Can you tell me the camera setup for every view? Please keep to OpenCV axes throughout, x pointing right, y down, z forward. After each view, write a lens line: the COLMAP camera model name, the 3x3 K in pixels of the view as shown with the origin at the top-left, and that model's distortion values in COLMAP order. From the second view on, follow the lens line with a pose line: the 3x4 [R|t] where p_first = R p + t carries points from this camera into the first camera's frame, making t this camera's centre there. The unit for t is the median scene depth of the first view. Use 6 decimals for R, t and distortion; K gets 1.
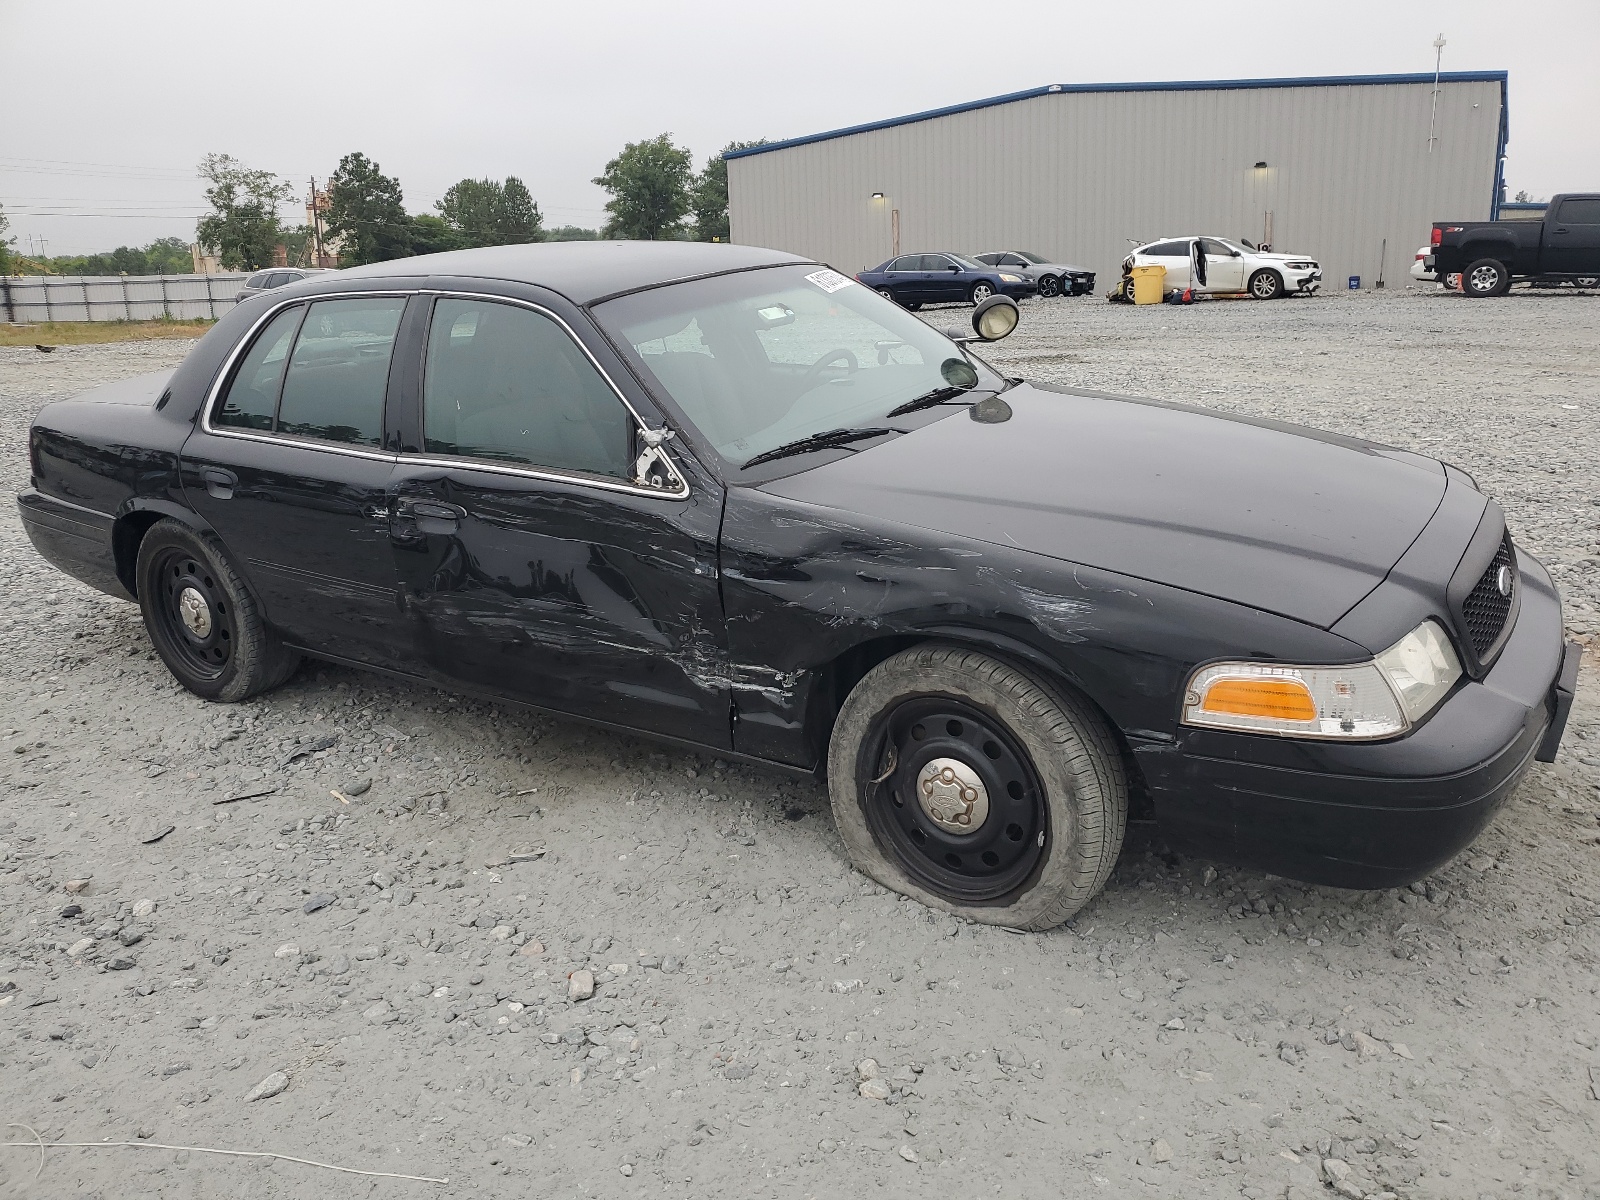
lens RADIAL K [[1227.8, 0, 797.3], [0, 1227.8, 598.4], [0, 0, 1]] dist [0.013133, 0.001181]
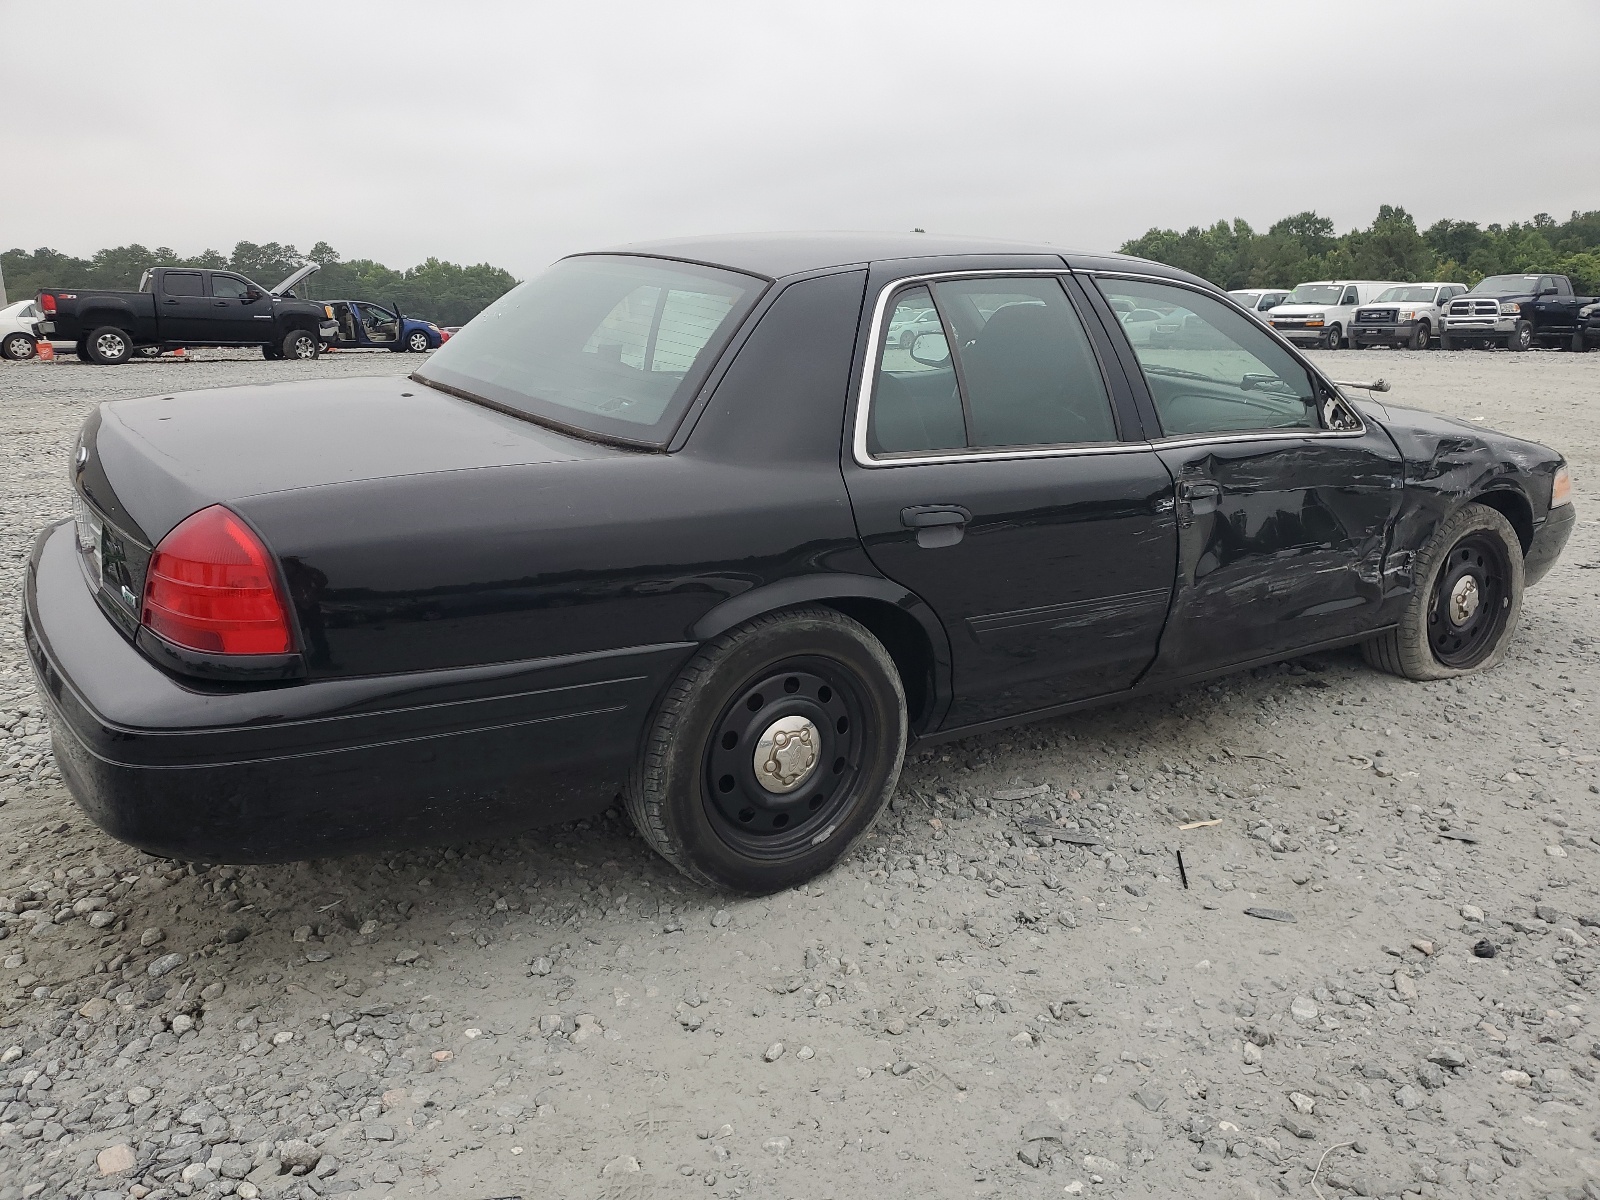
lens RADIAL K [[1227.8, 0, 794.8], [0, 1227.8, 604.8], [0, 0, 1]] dist [0.013133, 0.001181]
pose [[0.399186, -0.196559, 0.895553, -1.152168], [0.246957, 0.963703, 0.101437, -0.142860], [-0.882985, 0.180670, 0.433239, 0.777956]]
